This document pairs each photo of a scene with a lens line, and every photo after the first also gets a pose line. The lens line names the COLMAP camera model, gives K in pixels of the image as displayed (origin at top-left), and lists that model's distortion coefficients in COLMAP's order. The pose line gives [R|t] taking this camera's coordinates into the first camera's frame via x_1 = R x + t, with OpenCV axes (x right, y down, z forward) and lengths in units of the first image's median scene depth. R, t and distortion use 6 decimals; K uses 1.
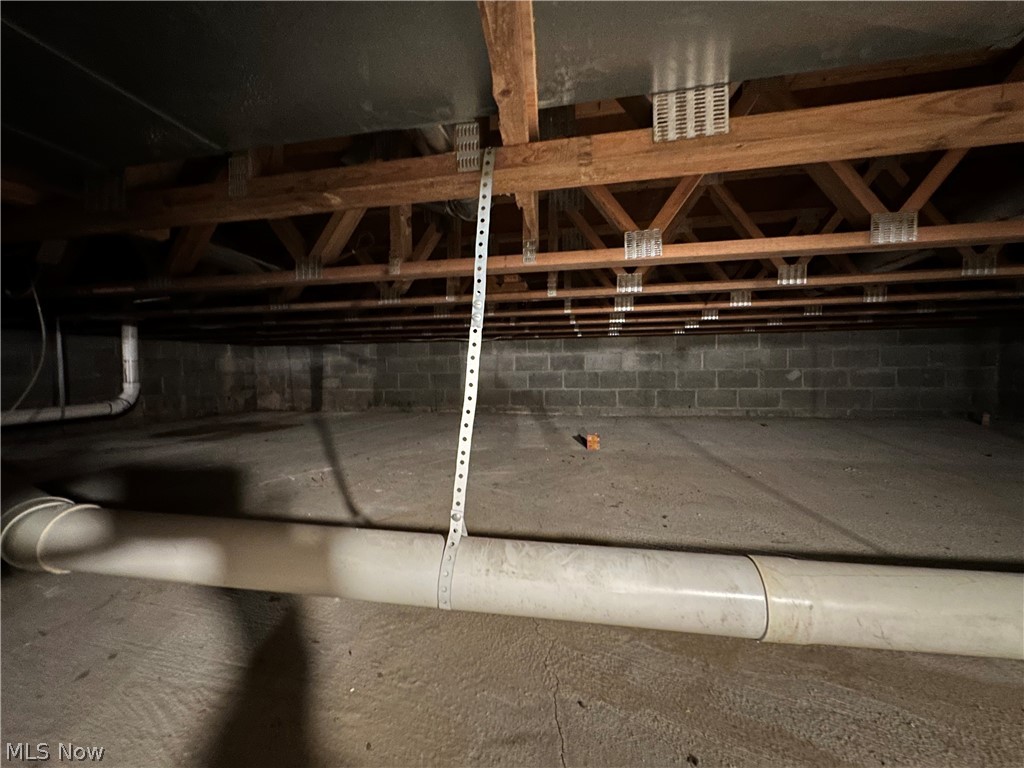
lens RADIAL K [[407.0, 0, 512.0], [0, 407.0, 384.0], [0, 0, 1]] dist [-0.001654, -0.000154]
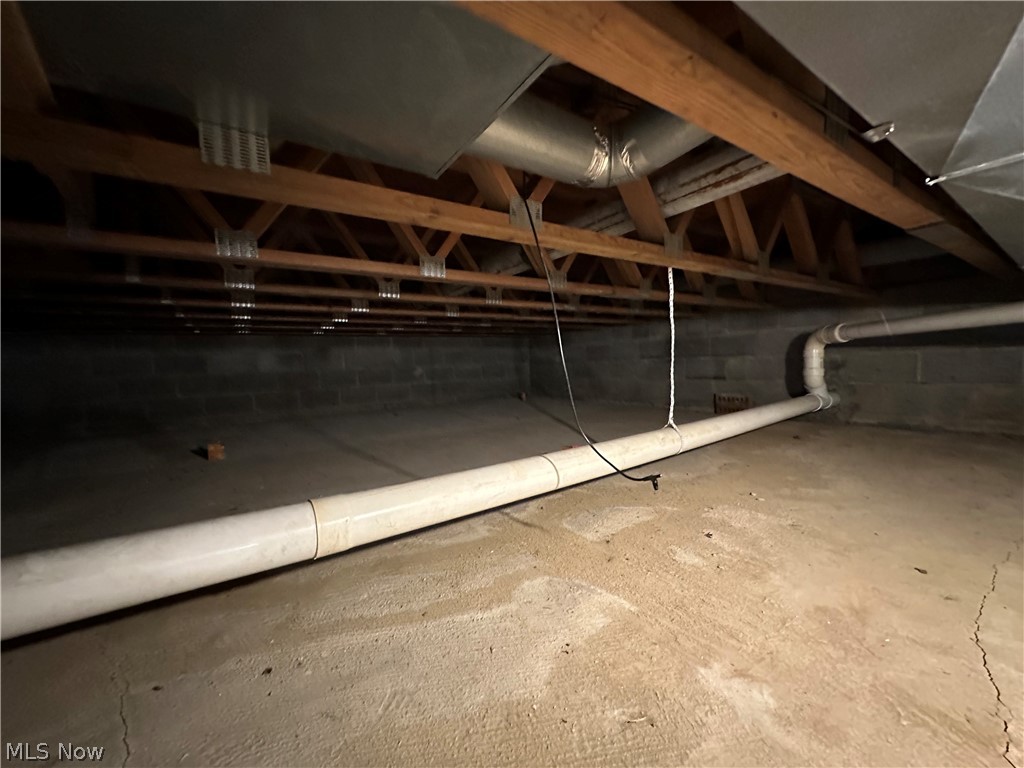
lens RADIAL K [[407.0, 0, 512.0], [0, 407.0, 384.0], [0, 0, 1]] dist [-0.001654, -0.000154]
pose [[0.699750, -0.047438, 0.712811, 0.042632], [0.050410, 0.998584, 0.016970, 0.020390], [-0.712607, 0.024058, 0.701151, -0.152371]]
